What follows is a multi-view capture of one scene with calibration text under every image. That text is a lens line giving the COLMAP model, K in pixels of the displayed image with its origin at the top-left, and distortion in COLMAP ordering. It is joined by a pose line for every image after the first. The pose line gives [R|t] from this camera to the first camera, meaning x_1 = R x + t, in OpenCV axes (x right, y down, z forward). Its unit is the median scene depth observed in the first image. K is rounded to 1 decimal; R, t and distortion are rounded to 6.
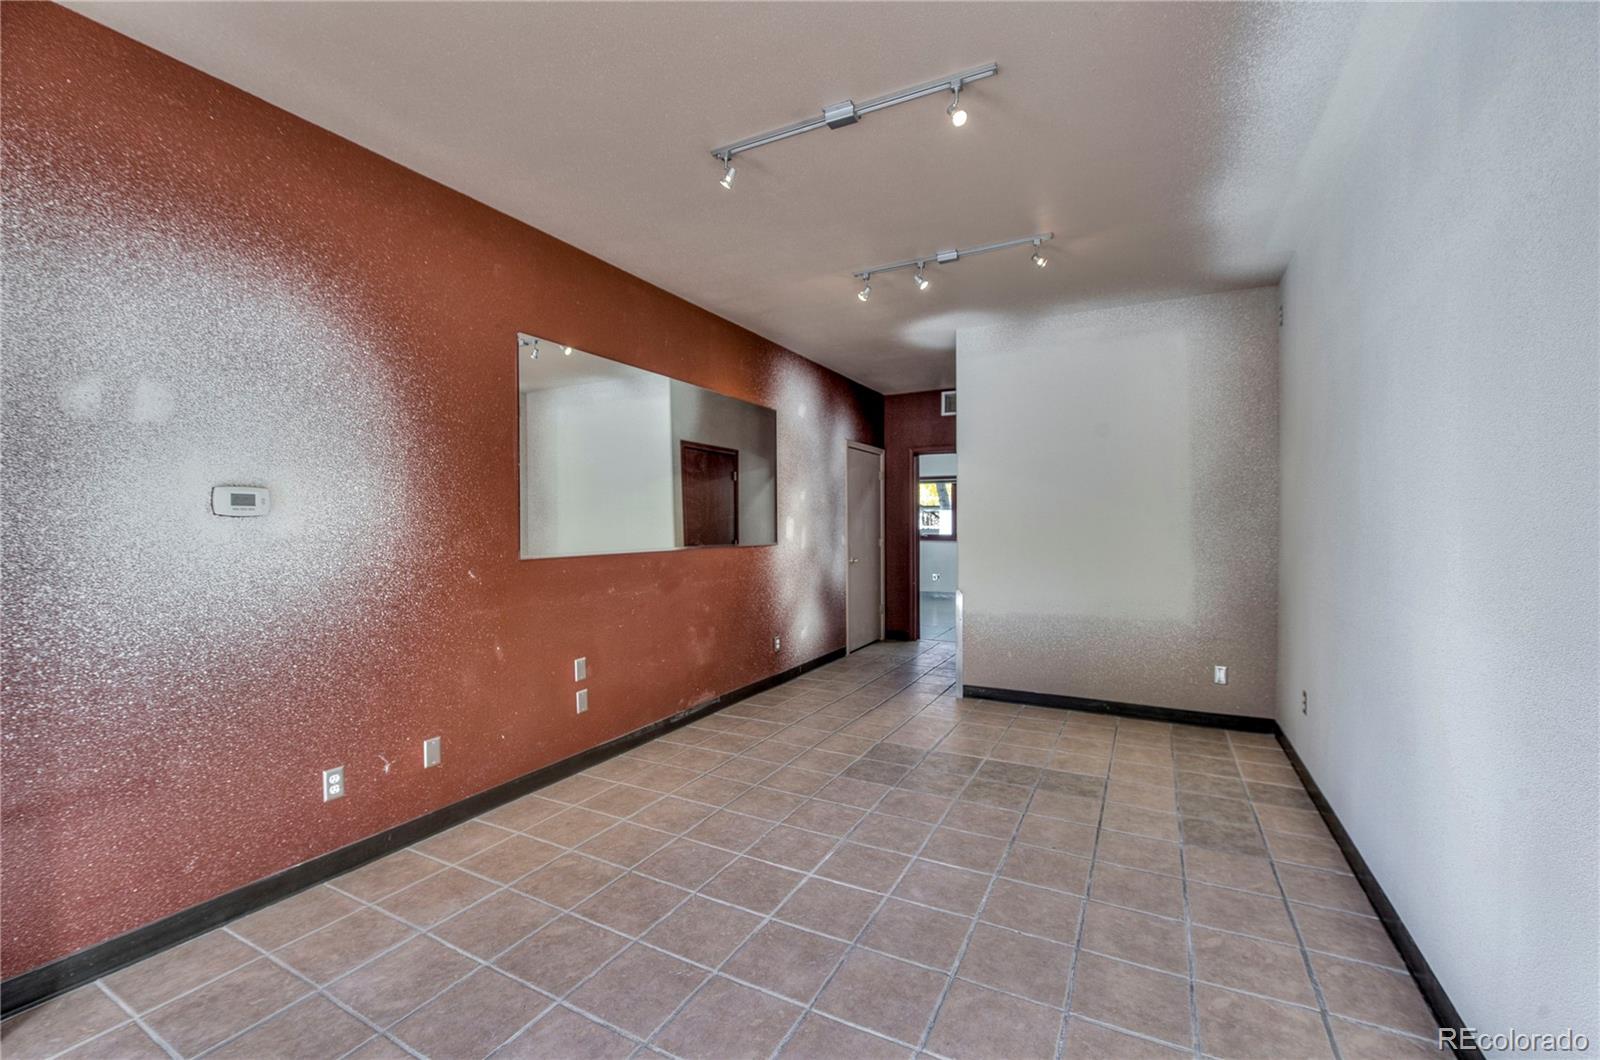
lens RADIAL K [[683.7, 0, 793.9], [0, 683.7, 529.3], [0, 0, 1]] dist [-0.013928, -0.003419]
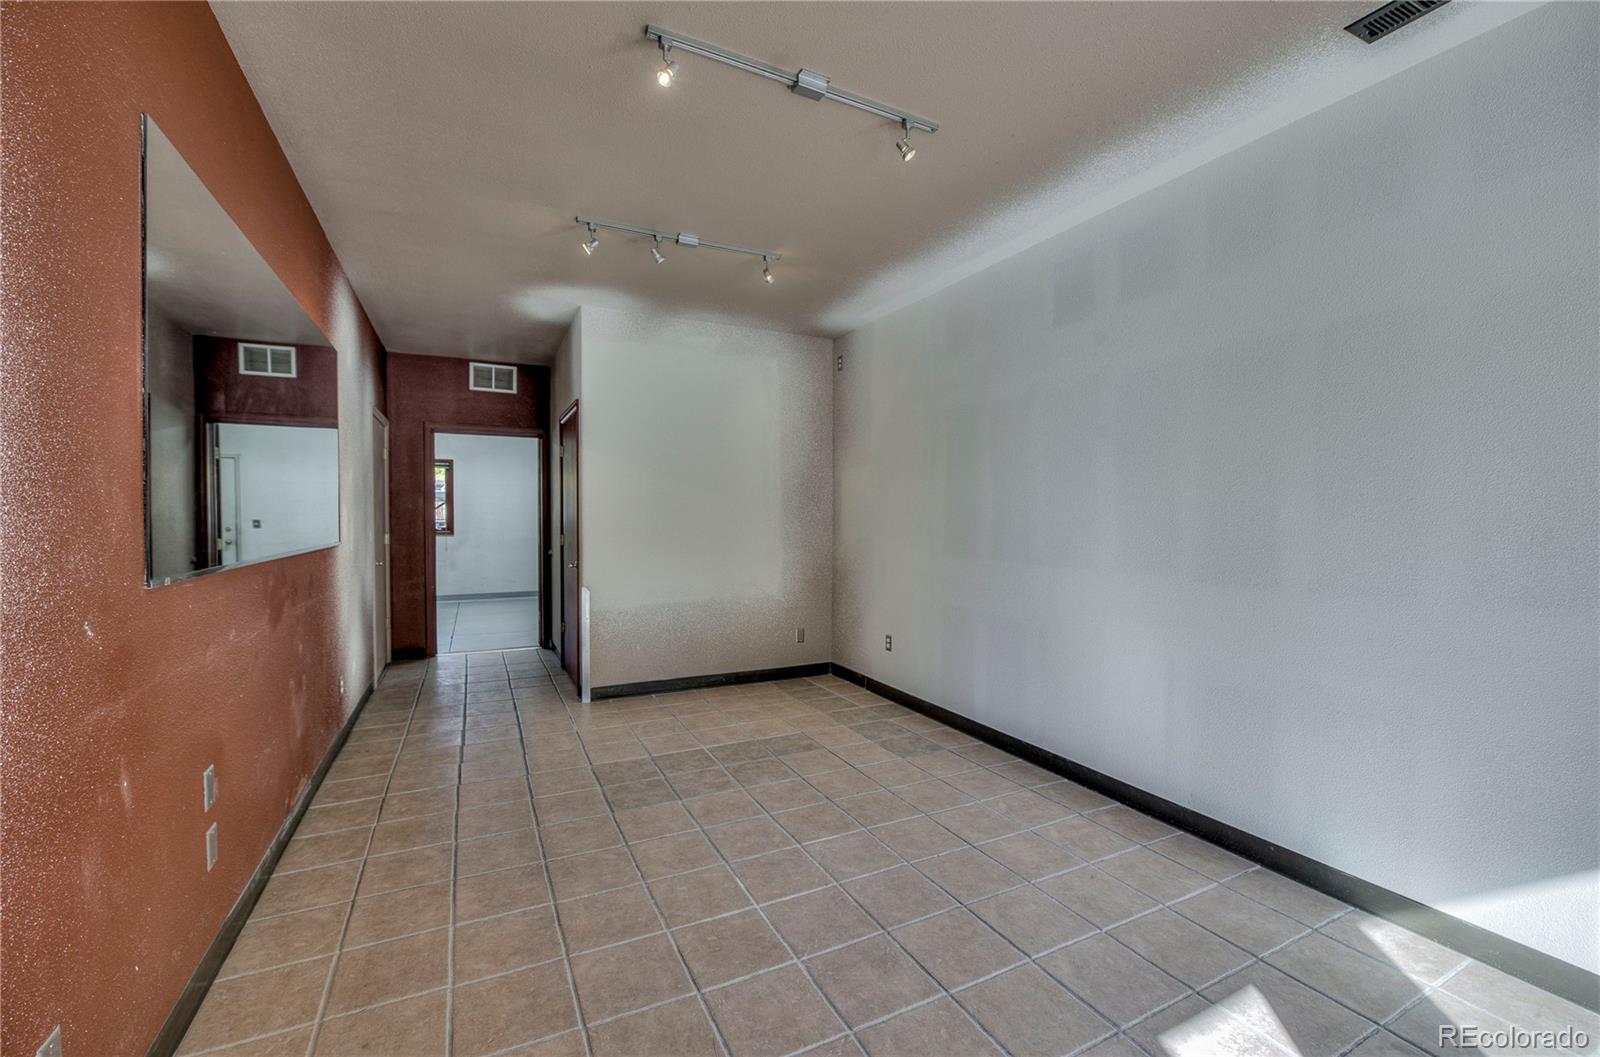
lens RADIAL K [[683.7, 0, 800.3], [0, 683.7, 526.7], [0, 0, 1]] dist [-0.013928, -0.003419]
pose [[0.554563, -0.009825, 0.832084, -0.485103], [0.002502, 0.999945, 0.010140, -0.002697], [-0.832138, -0.003542, 0.554558, 0.321418]]
